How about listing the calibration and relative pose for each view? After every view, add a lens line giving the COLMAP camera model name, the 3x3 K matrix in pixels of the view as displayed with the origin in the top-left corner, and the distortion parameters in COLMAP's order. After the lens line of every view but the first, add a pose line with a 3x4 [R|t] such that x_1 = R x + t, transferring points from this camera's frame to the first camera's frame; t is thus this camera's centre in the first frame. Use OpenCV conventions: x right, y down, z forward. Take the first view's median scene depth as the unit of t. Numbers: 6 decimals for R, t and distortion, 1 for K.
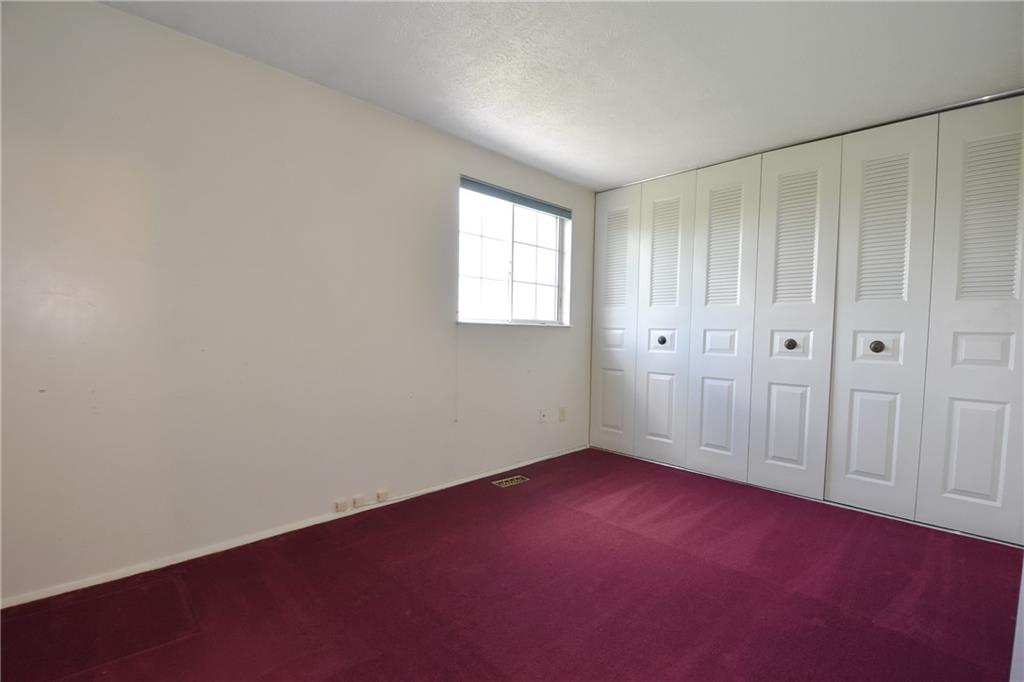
lens RADIAL K [[453.1, 0, 510.6], [0, 453.1, 344.3], [0, 0, 1]] dist [-0.030829, -0.000613]
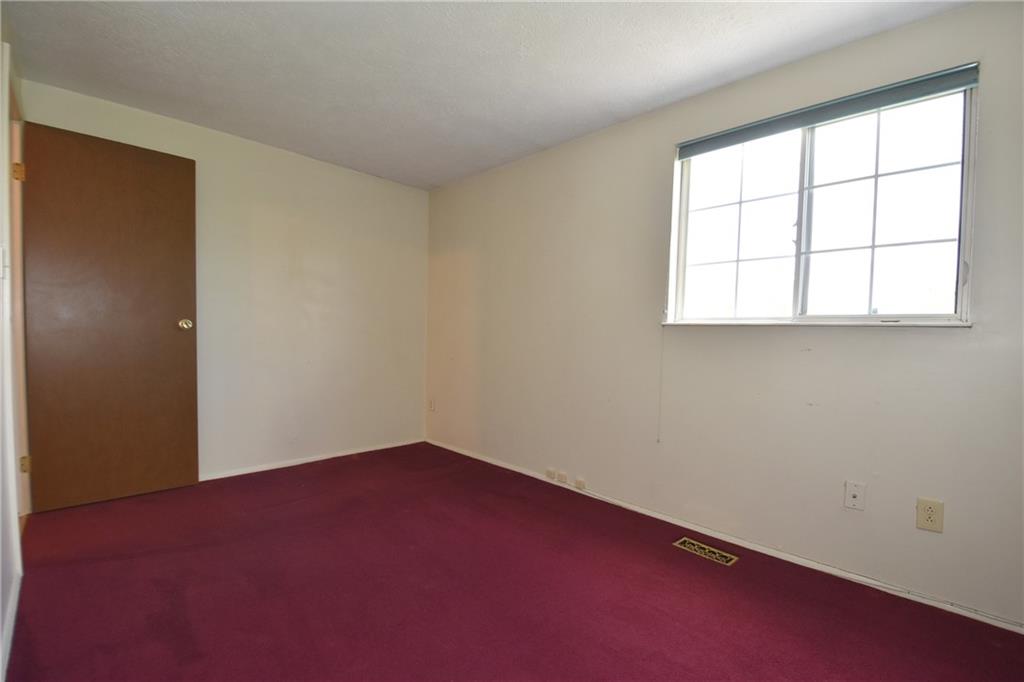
lens RADIAL K [[453.1, 0, 511.2], [0, 453.1, 339.1], [0, 0, 1]] dist [-0.030829, -0.000613]
pose [[-0.017975, -0.005500, -0.999823, 0.676941], [-0.049145, 0.998781, -0.004610, -0.002320], [0.998630, 0.049053, -0.018223, 0.688193]]
